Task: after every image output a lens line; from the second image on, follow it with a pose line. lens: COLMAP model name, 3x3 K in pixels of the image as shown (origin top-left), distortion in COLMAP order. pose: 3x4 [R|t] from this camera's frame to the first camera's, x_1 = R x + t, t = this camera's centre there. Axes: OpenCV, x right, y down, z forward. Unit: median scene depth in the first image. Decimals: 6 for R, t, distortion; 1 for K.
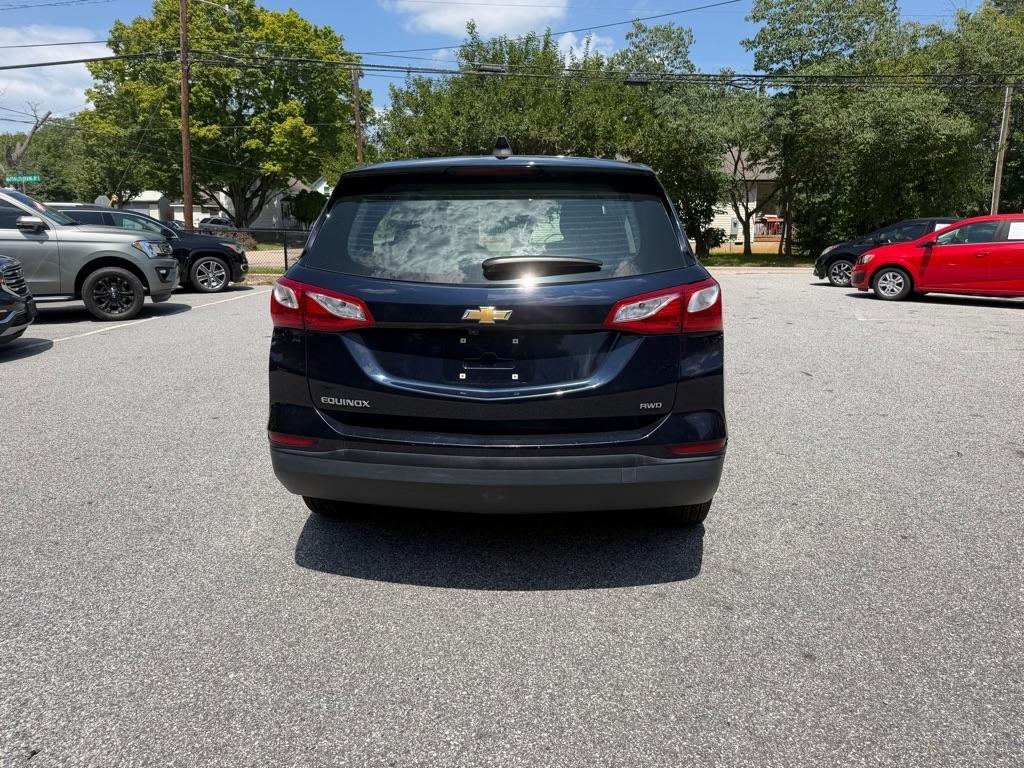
lens RADIAL K [[726.1, 0, 527.3], [0, 726.1, 369.8], [0, 0, 1]] dist [0.015376, -0.021556]
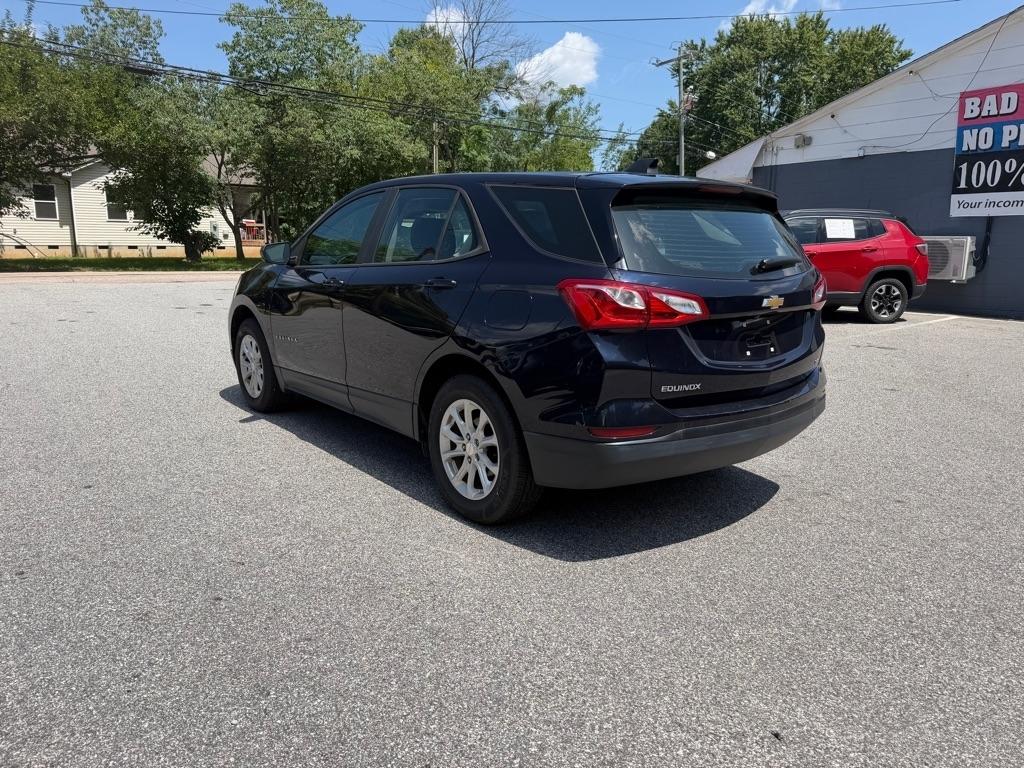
lens RADIAL K [[726.1, 0, 518.5], [0, 726.1, 357.4], [0, 0, 1]] dist [0.015376, -0.021556]
pose [[0.726075, -0.103087, 0.679844, -0.123768], [0.118676, 0.992648, 0.023771, -0.006140], [-0.677297, 0.063421, 0.732971, 0.034749]]
